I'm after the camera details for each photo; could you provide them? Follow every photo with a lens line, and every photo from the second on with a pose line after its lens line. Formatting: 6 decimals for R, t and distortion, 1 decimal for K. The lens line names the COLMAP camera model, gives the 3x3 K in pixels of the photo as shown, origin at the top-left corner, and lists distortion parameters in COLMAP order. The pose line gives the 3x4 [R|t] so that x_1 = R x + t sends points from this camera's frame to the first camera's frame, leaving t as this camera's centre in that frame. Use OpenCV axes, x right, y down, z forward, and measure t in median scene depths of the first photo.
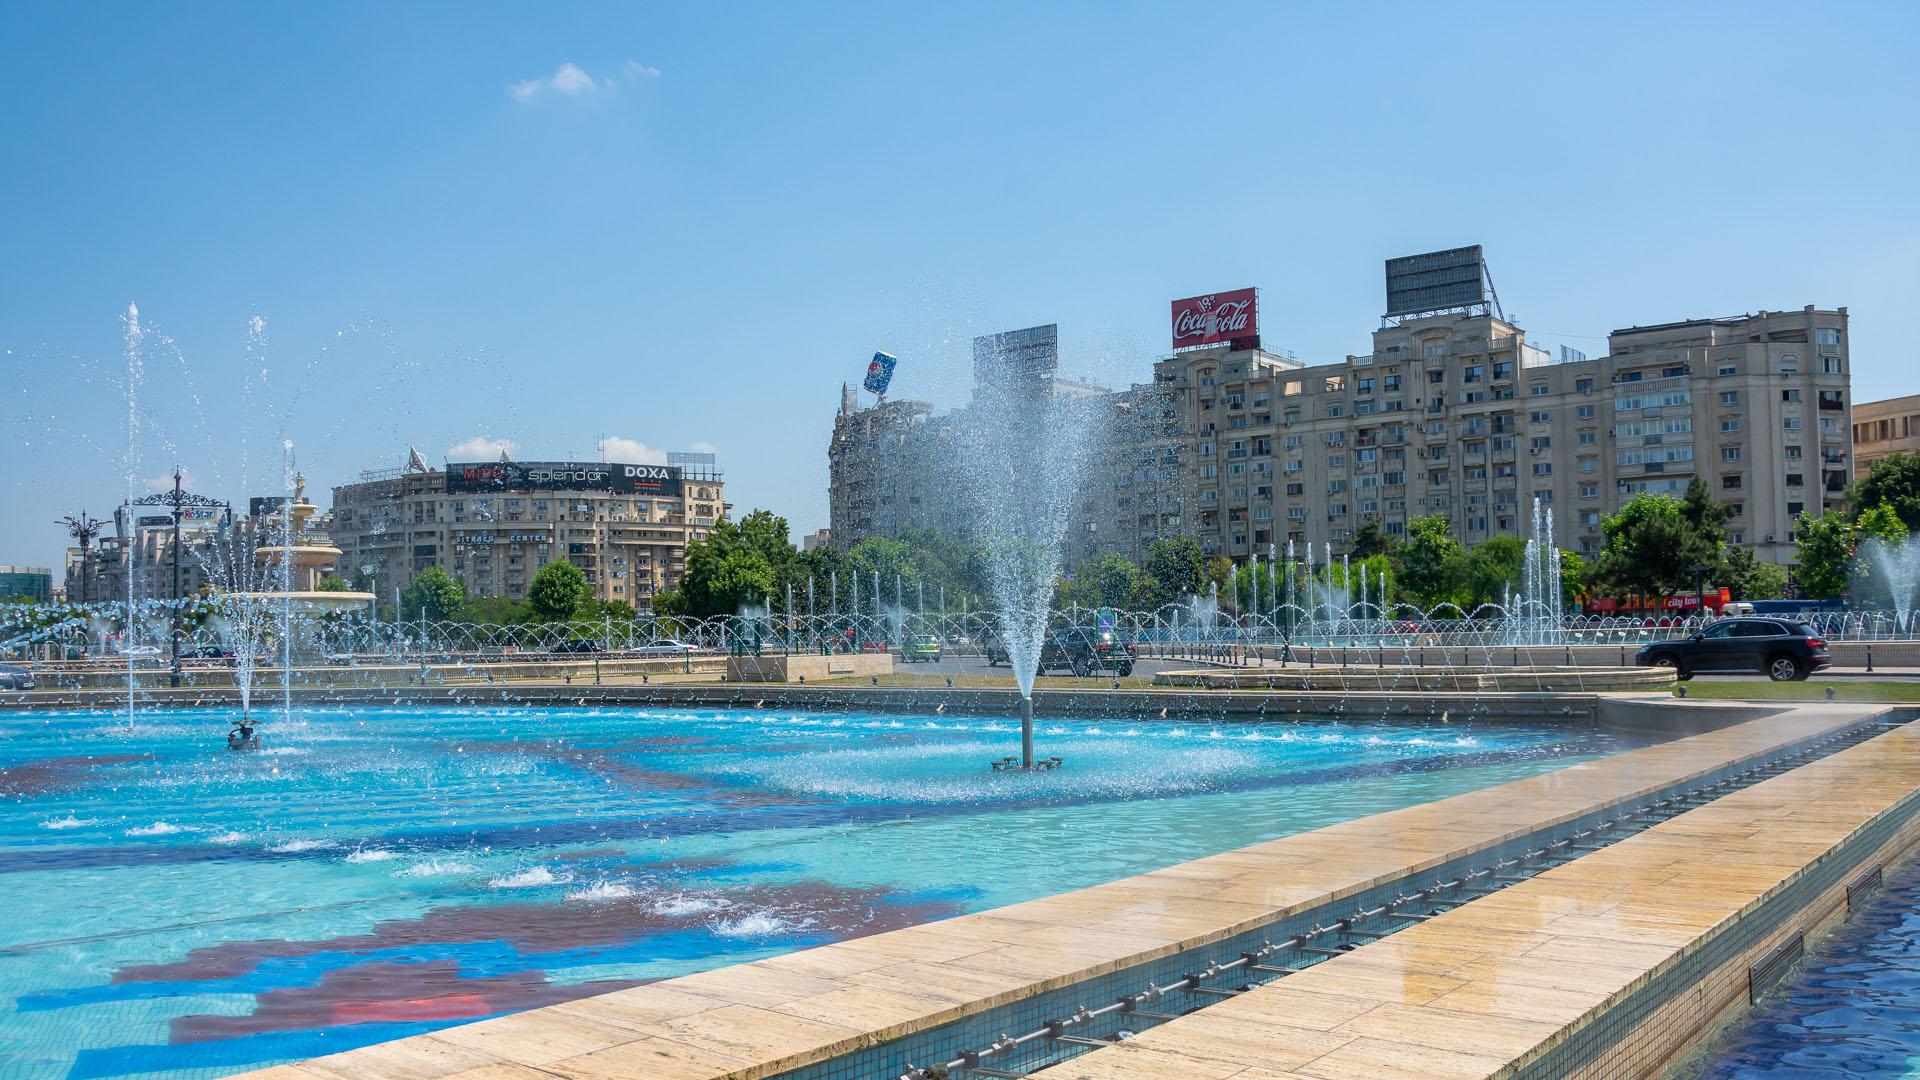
lens RADIAL K [[1574.0, 0, 989.5], [0, 1574.0, 596.7], [0, 0, 1]] dist [-0.108261, 0.063371]
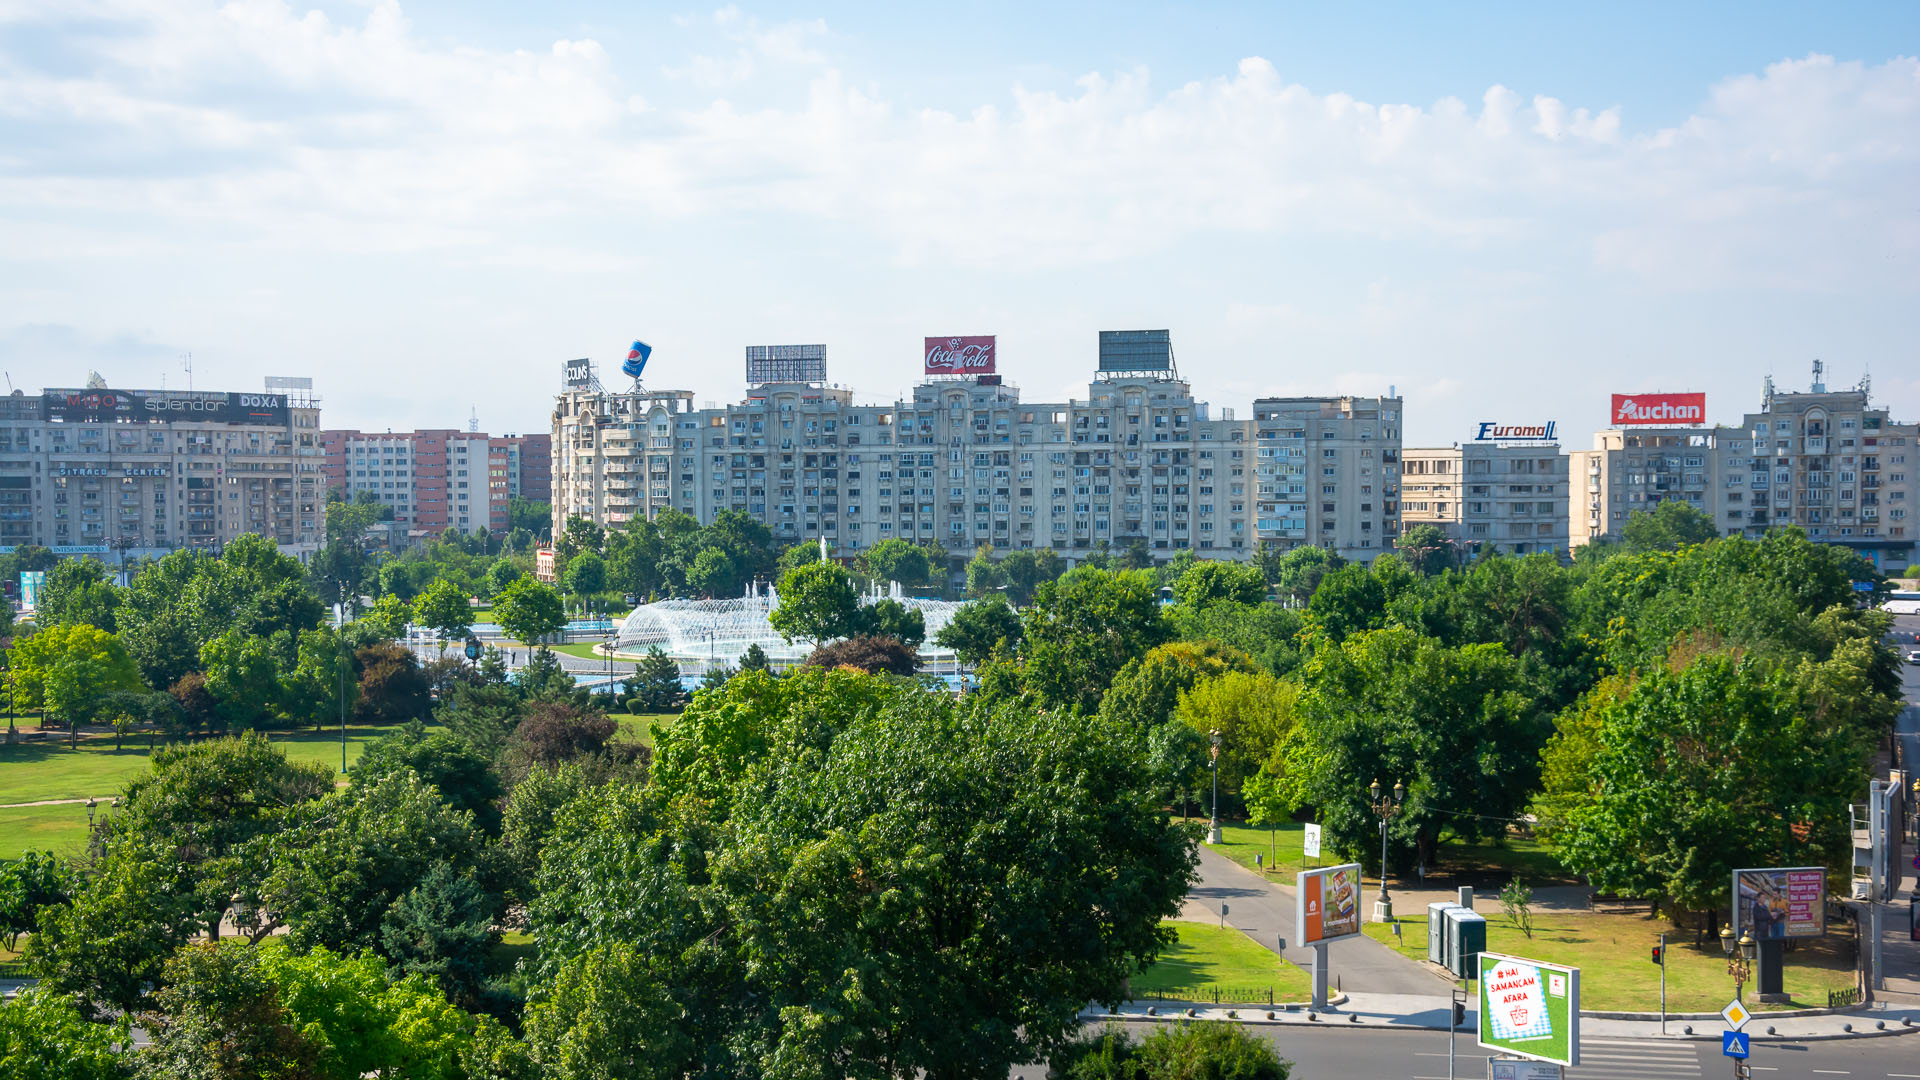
lens RADIAL K [[2903.8, 0, 940.6], [0, 2903.8, 557.7], [0, 0, 1]] dist [0.195335, 0.000000]
pose [[0.936541, 0.004201, 0.350534, -0.789890], [-0.021207, 0.998776, 0.044689, -0.127074], [-0.349917, -0.049287, 0.935483, -1.395615]]
